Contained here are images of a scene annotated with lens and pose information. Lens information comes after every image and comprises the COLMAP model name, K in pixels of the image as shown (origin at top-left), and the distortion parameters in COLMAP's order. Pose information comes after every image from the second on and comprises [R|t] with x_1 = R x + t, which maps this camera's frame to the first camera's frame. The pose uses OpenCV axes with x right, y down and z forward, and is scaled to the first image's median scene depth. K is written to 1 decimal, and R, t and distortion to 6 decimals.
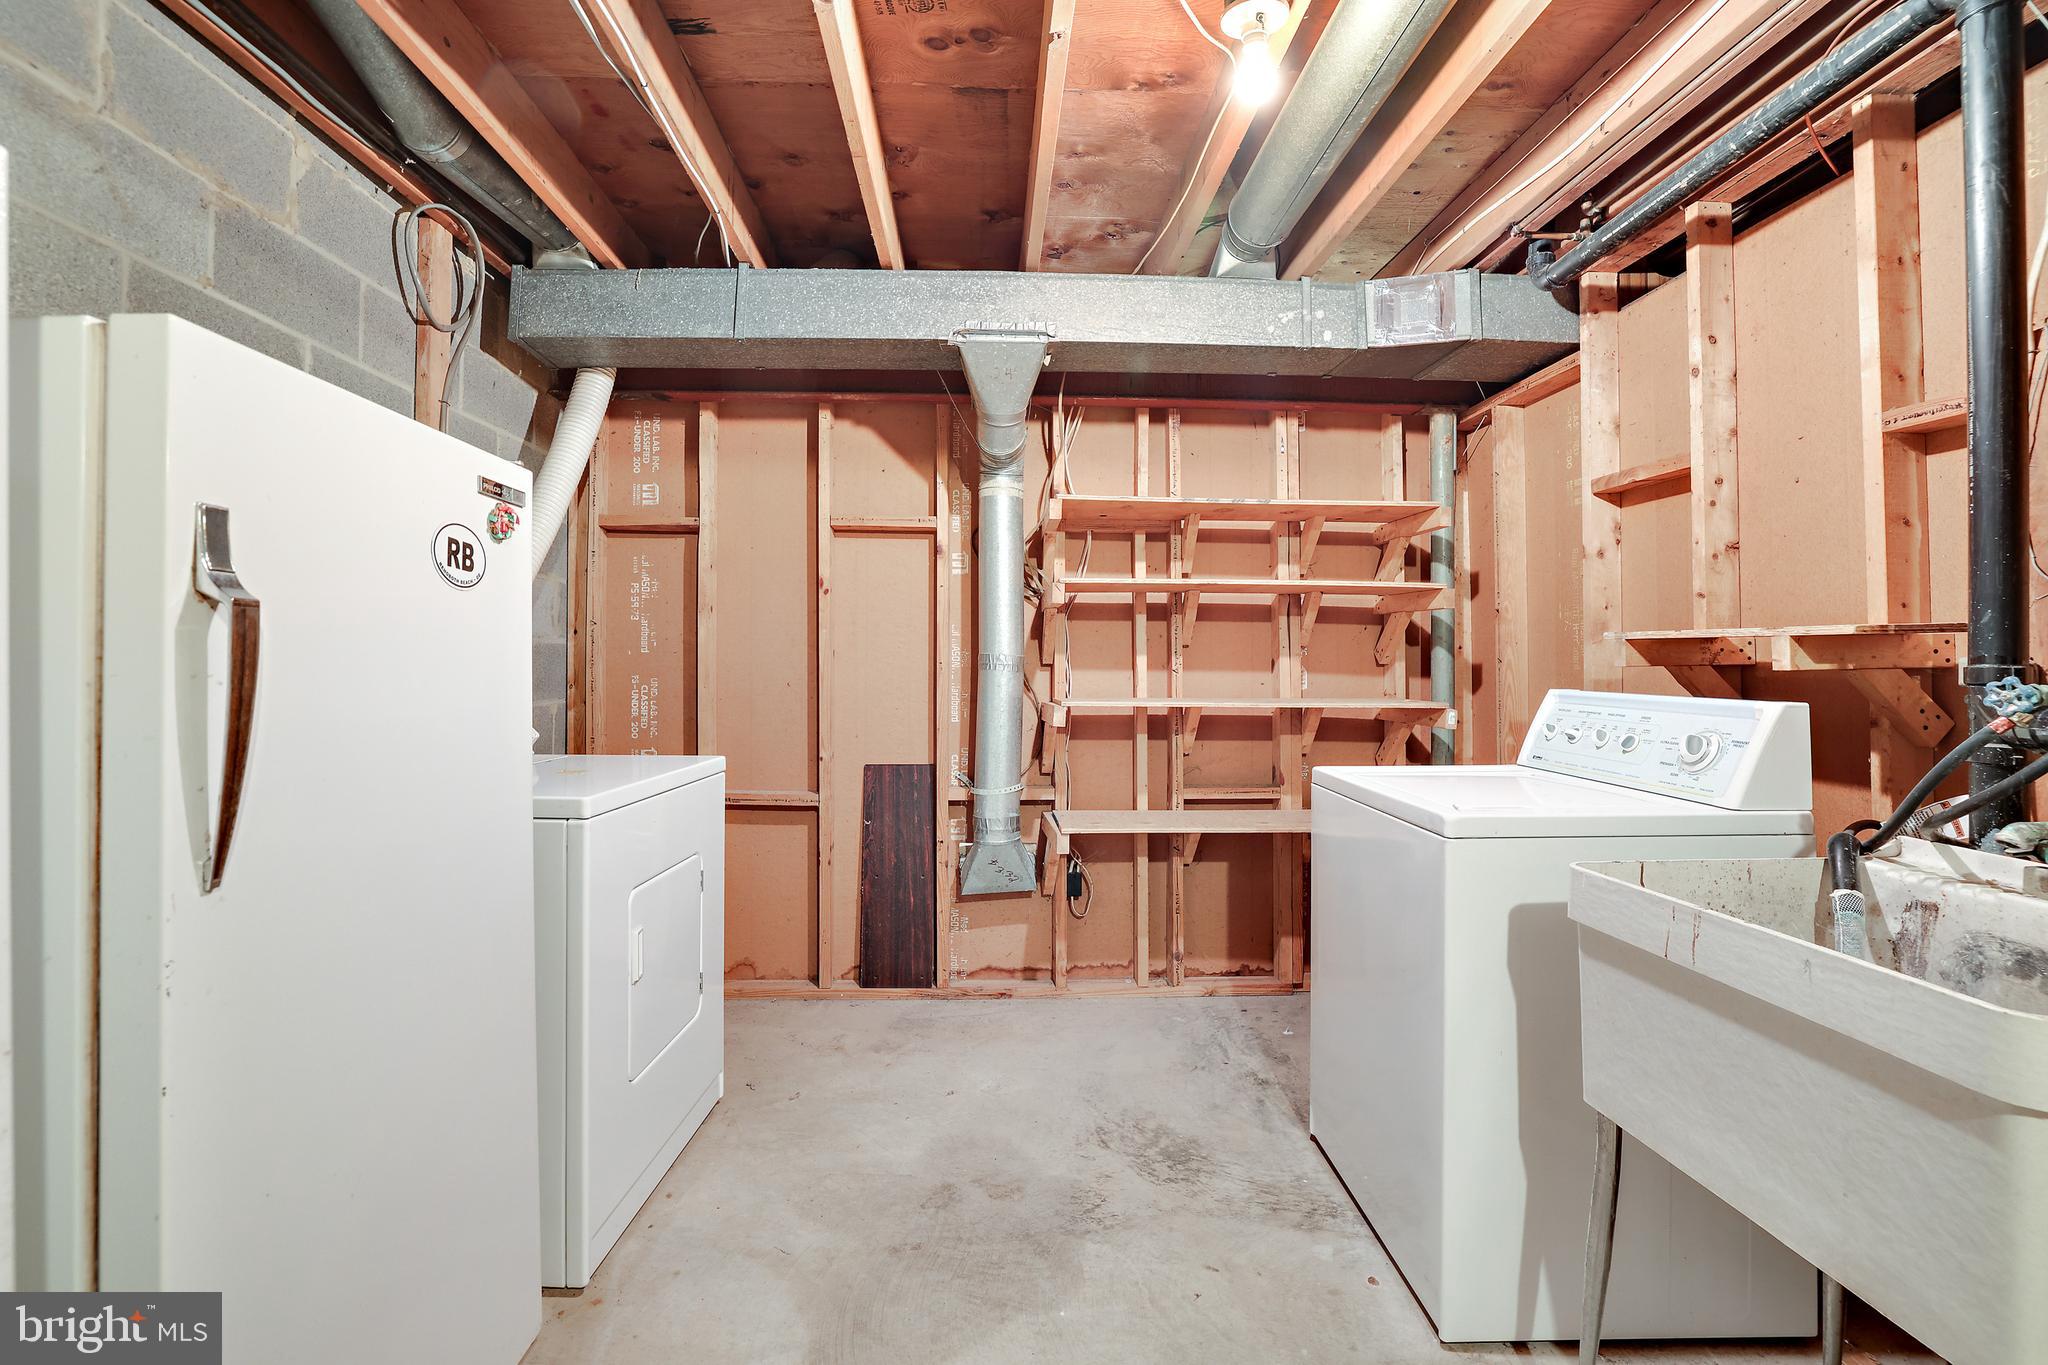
lens RADIAL K [[883.9, 0, 995.2], [0, 883.9, 644.5], [0, 0, 1]] dist [-0.049680, 0.014556]
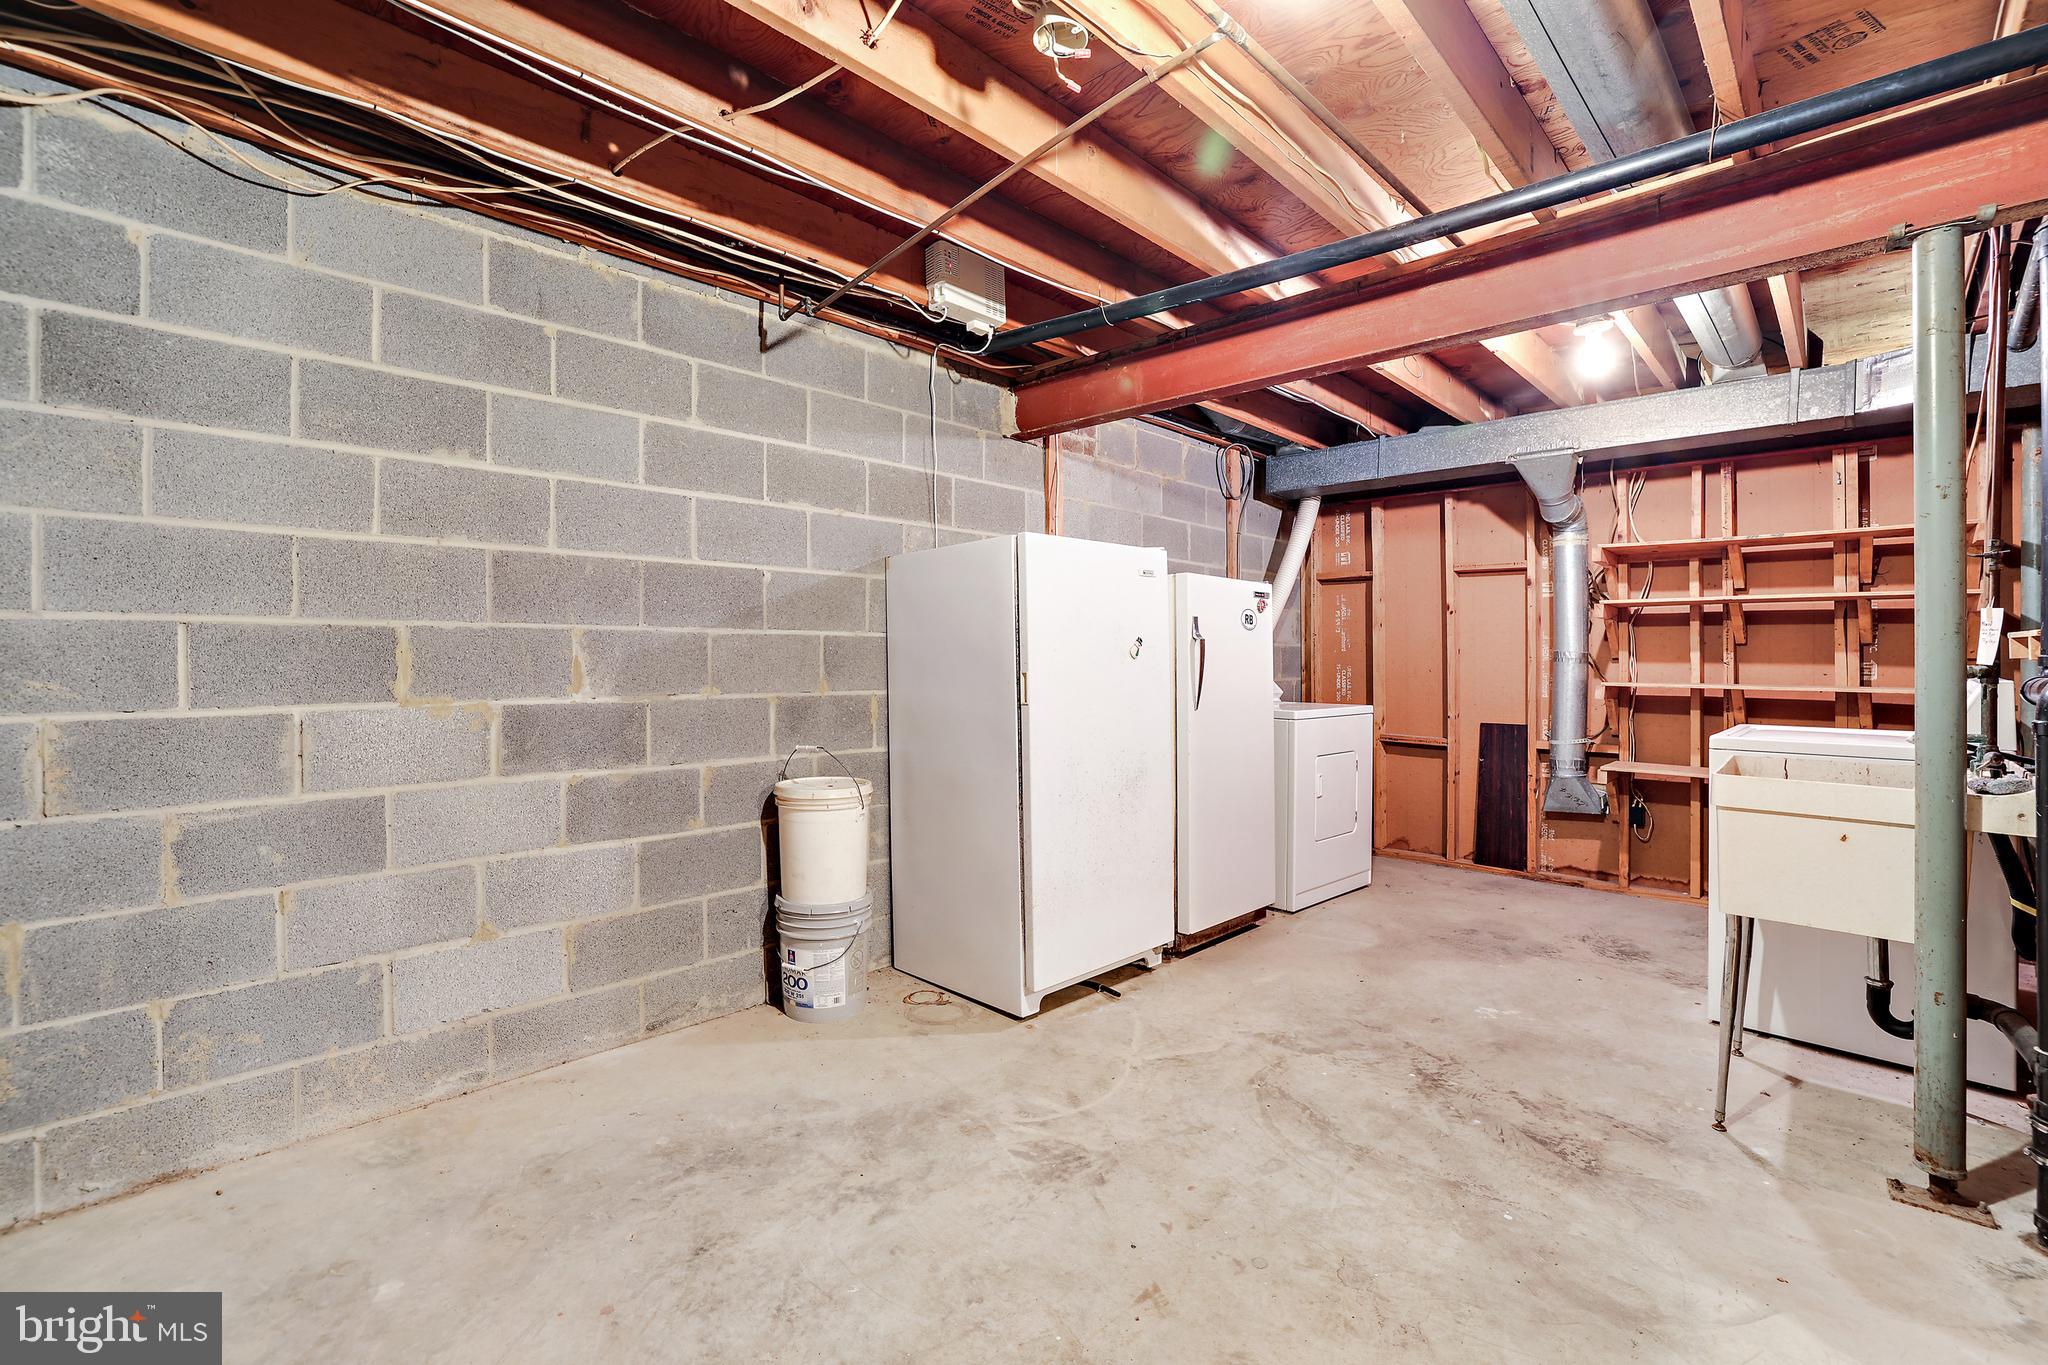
lens RADIAL K [[868.4, 0, 1016.9], [0, 868.4, 657.5], [0, 0, 1]] dist [-0.053058, 0.017401]
pose [[0.691865, -0.000404, -0.722027, 0.388022], [0.012266, 0.999862, 0.011193, -0.005084], [0.721923, -0.016601, 0.691775, -0.647546]]
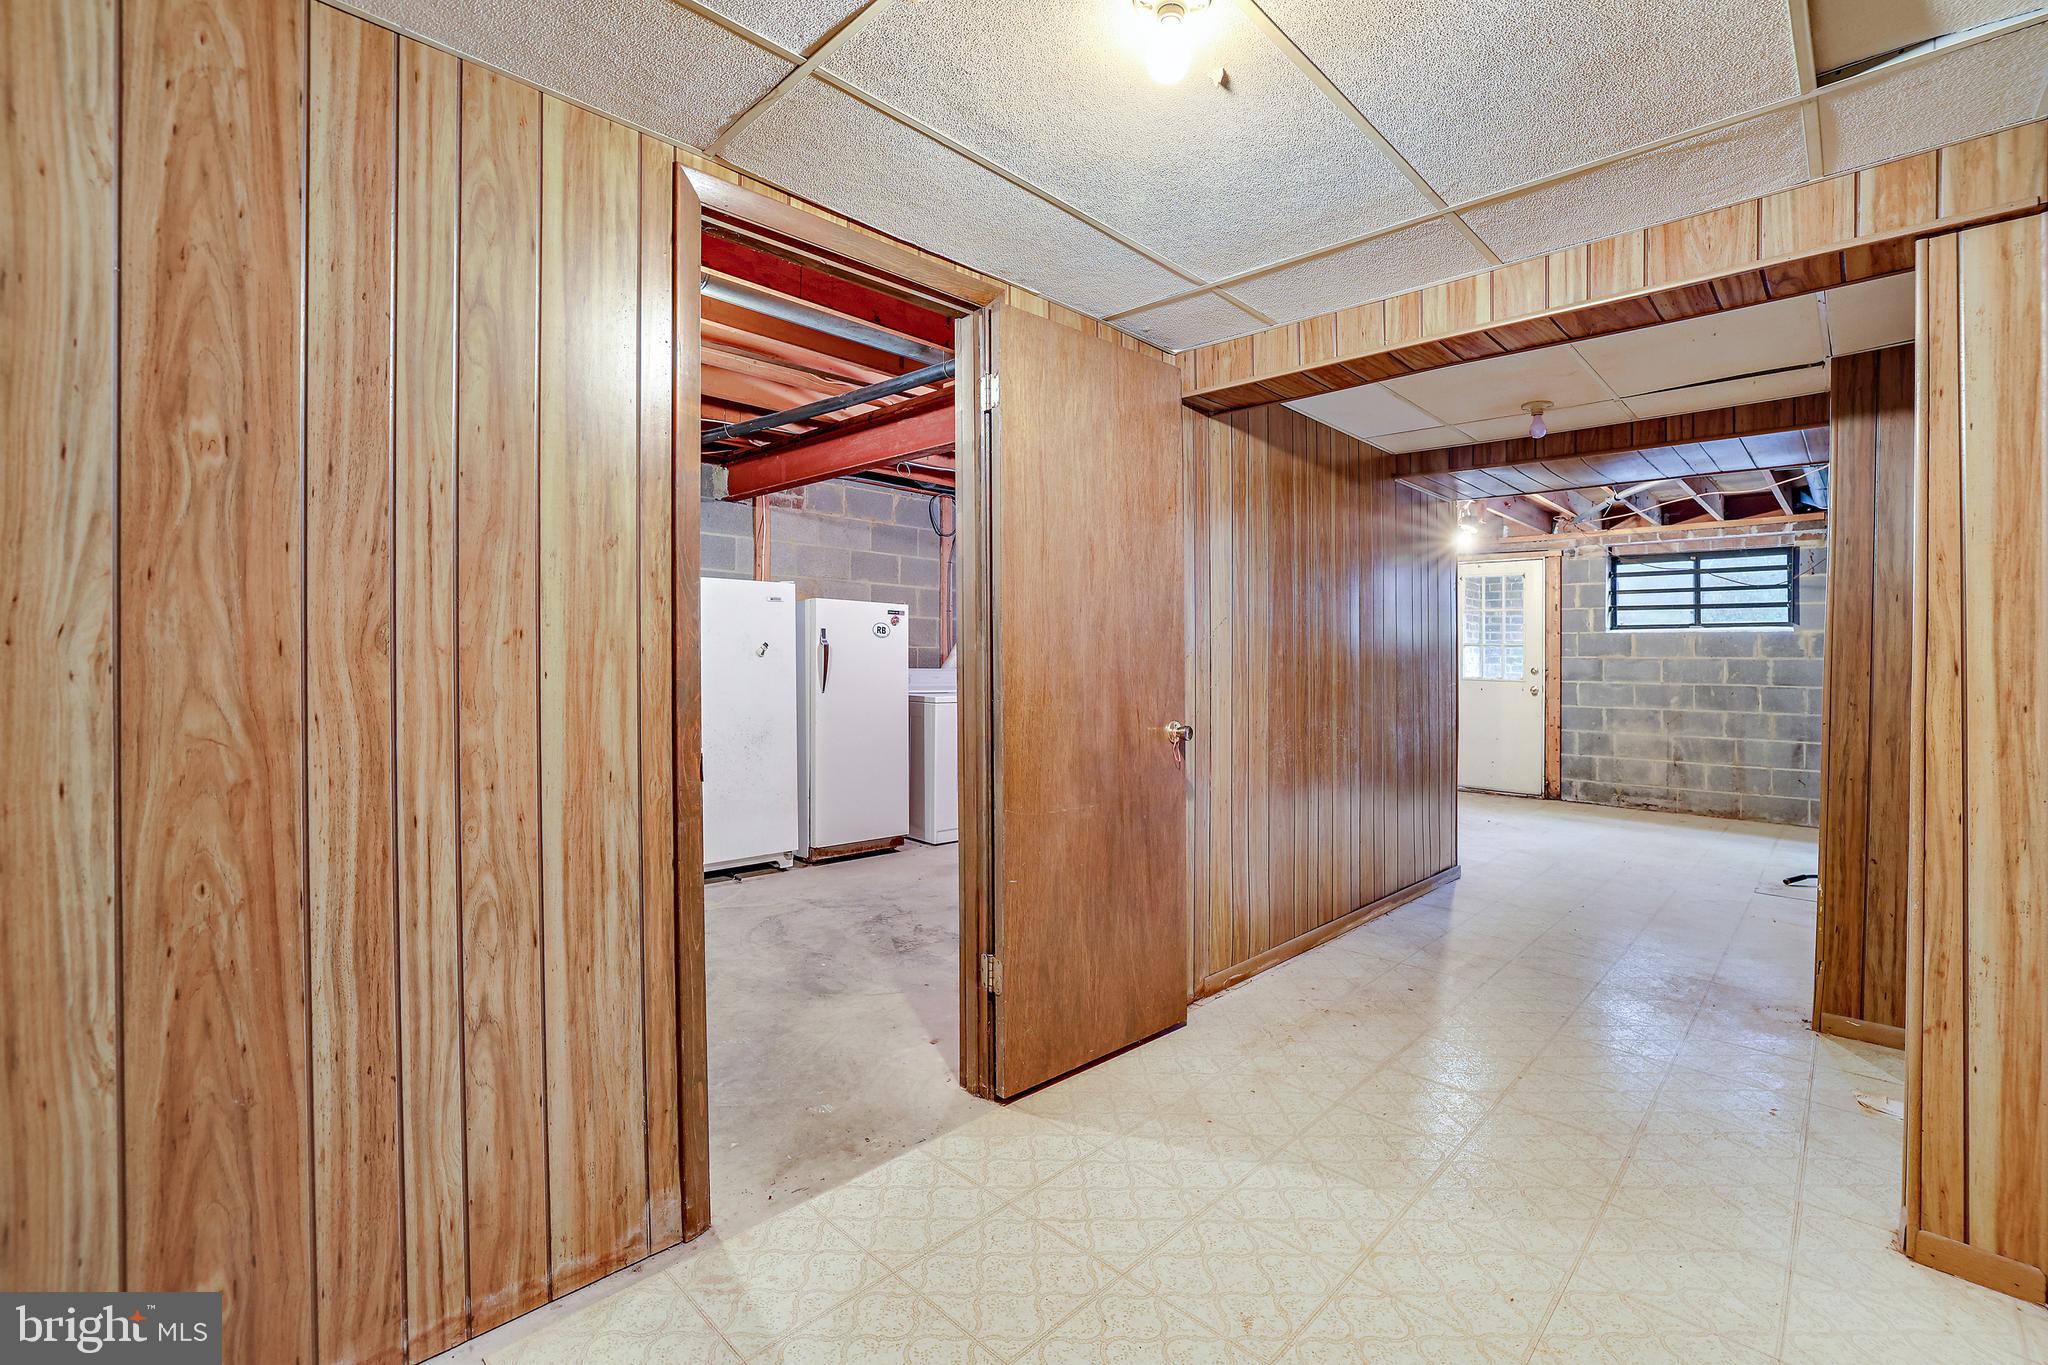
lens RADIAL K [[891.8, 0, 1029.6], [0, 891.8, 639.1], [0, 0, 1]] dist [-0.048775, 0.017839]
pose [[0.698224, -0.008760, -0.715826, 1.177139], [0.003182, 0.999953, -0.009133, -0.005975], [0.715872, 0.004099, 0.698219, -0.599044]]
